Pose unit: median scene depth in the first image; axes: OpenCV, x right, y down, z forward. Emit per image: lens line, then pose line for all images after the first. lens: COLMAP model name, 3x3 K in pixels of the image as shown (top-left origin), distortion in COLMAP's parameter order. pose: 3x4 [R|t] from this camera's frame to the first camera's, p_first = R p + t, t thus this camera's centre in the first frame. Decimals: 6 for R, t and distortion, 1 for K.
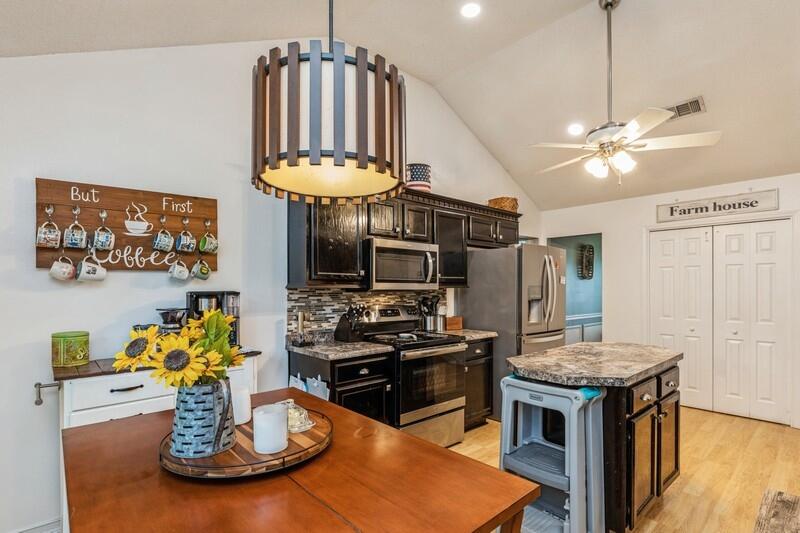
lens RADIAL K [[397.8, 0, 401.9], [0, 397.8, 285.2], [0, 0, 1]] dist [0.003852, 0.000629]
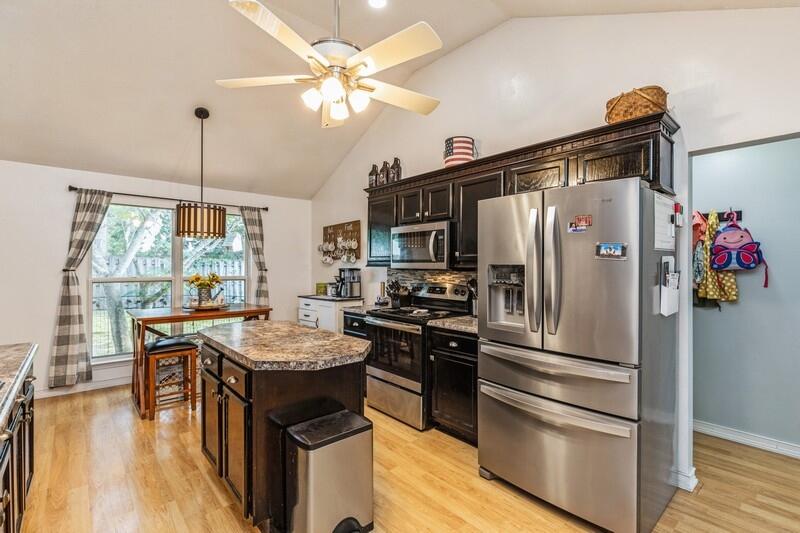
lens RADIAL K [[376.2, 0, 402.3], [0, 376.2, 265.8], [0, 0, 1]] dist [-0.005073, 0.000770]
pose [[0.003750, -0.003604, -0.999986, 1.068316], [0.001703, 0.999992, -0.003598, 0.006391], [0.999992, -0.001690, 0.003756, 0.981618]]
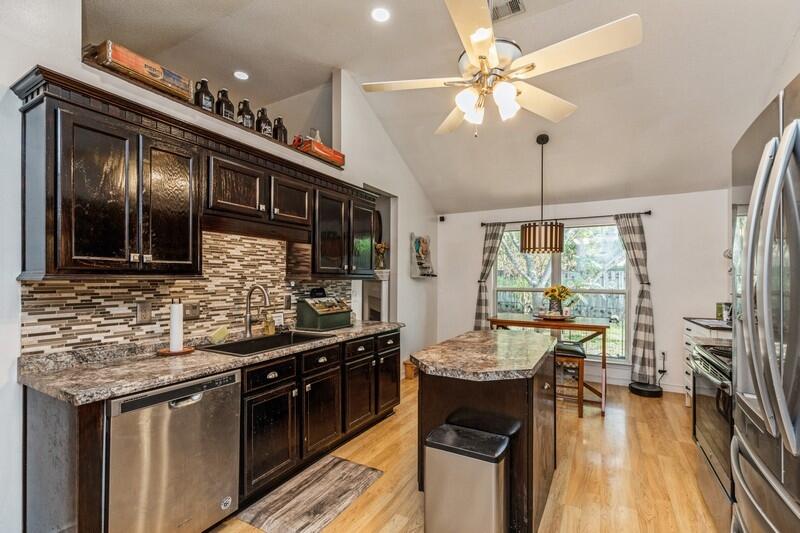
lens RADIAL K [[360.4, 0, 395.8], [0, 360.4, 278.8], [0, 0, 1]] dist [0.006525, -0.002005]
pose [[-0.950263, -0.003812, -0.311427, 0.768084], [-0.003450, 0.999993, -0.001714, 0.006145], [0.311431, -0.000555, -0.950269, 1.361824]]
